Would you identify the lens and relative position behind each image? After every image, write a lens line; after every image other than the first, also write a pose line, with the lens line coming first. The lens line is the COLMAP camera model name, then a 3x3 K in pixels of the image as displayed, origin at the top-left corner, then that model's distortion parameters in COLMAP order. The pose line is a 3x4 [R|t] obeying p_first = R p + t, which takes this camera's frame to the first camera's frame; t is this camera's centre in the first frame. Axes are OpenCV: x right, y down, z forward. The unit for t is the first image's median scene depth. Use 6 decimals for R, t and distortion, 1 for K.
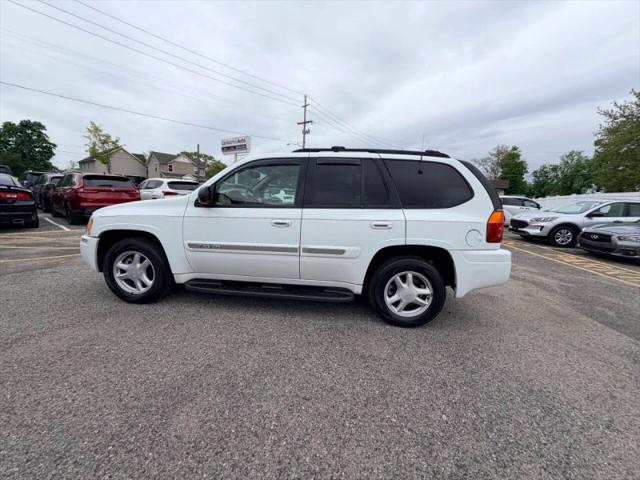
lens RADIAL K [[254.3, 0, 318.8], [0, 254.3, 238.9], [0, 0, 1]] dist [0.000571, -0.000220]
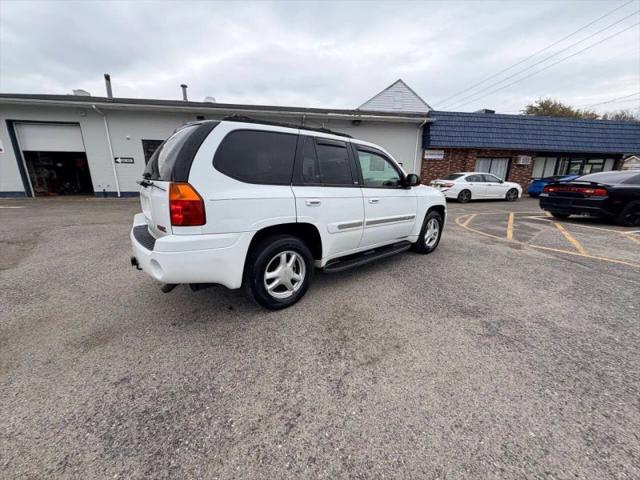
lens RADIAL K [[253.2, 0, 318.7], [0, 253.2, 240.2], [0, 0, 1]] dist [-0.000769, -0.000136]
pose [[-0.706299, 0.120707, -0.697546, 0.912004], [-0.154595, 0.935273, 0.318380, -0.315453], [0.690827, 0.332708, -0.641922, 2.187692]]
